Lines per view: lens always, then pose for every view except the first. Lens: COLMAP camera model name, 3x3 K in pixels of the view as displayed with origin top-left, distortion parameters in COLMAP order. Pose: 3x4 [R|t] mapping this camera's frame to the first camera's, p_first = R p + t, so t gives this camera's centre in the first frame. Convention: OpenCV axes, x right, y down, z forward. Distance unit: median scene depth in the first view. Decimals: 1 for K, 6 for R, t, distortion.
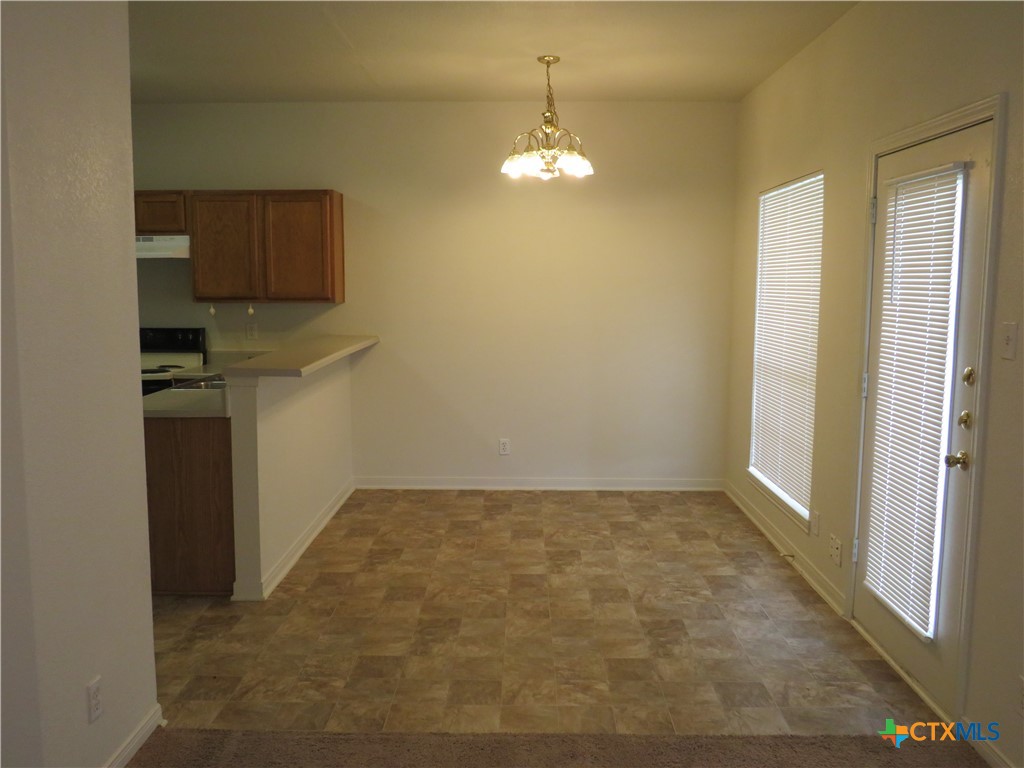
lens RADIAL K [[852.9, 0, 512.0], [0, 852.9, 384.0], [0, 0, 1]] dist [-0.029472, -0.000308]
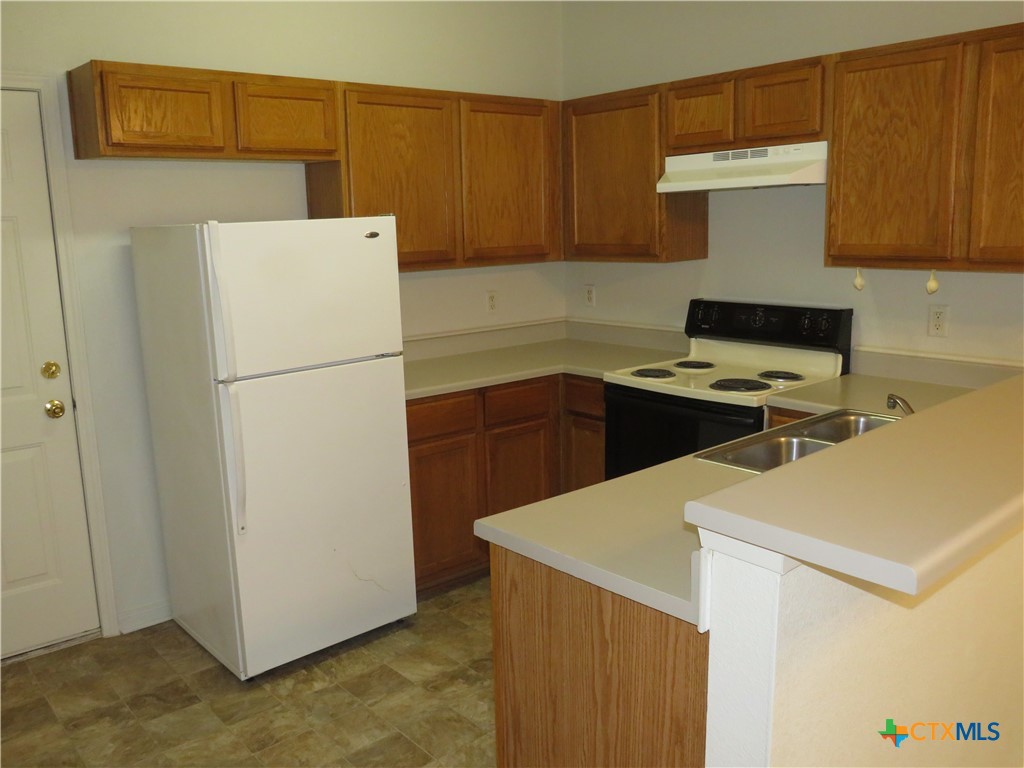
lens RADIAL K [[859.4, 0, 497.4], [0, 859.4, 383.7], [0, 0, 1]] dist [-0.038635, 0.009797]
pose [[0.650677, 0.119473, -0.749897, -0.092251], [-0.060990, 0.992577, 0.105217, -0.066019], [0.756901, -0.022725, 0.653134, 0.484281]]
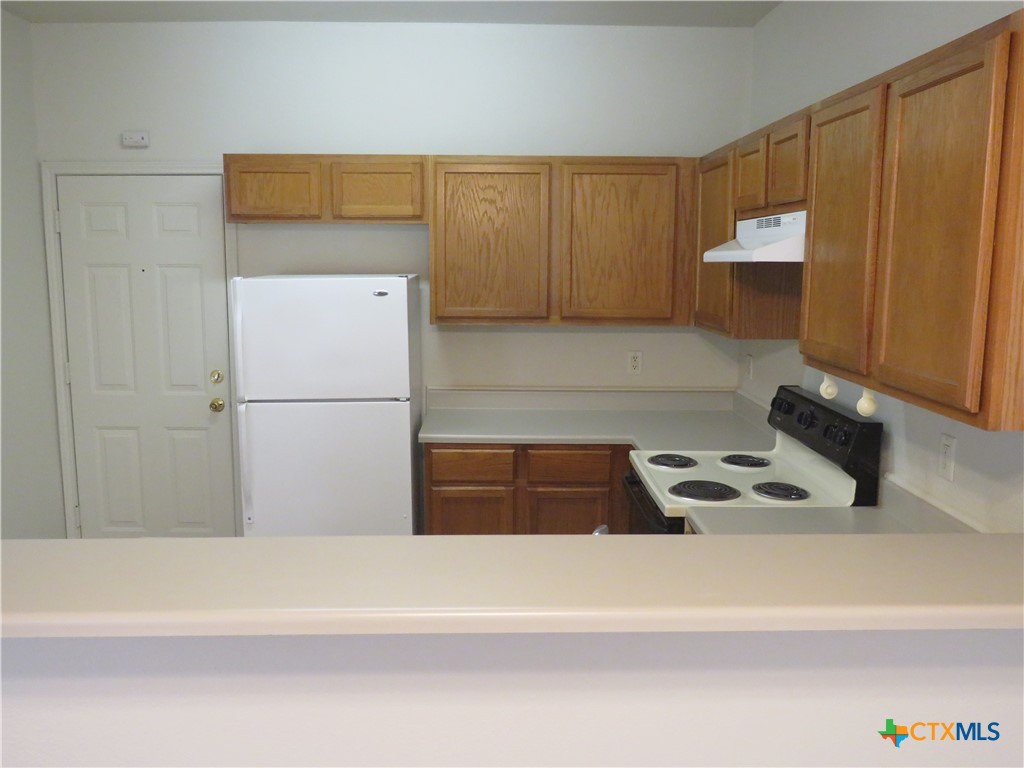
lens RADIAL K [[852.9, 0, 512.0], [0, 852.9, 384.0], [0, 0, 1]] dist [-0.029472, -0.000308]
pose [[0.030191, 0.146921, -0.988687, 0.054863], [-0.125139, 0.981911, 0.142093, -0.130370], [0.991680, 0.119434, 0.048030, 0.839905]]
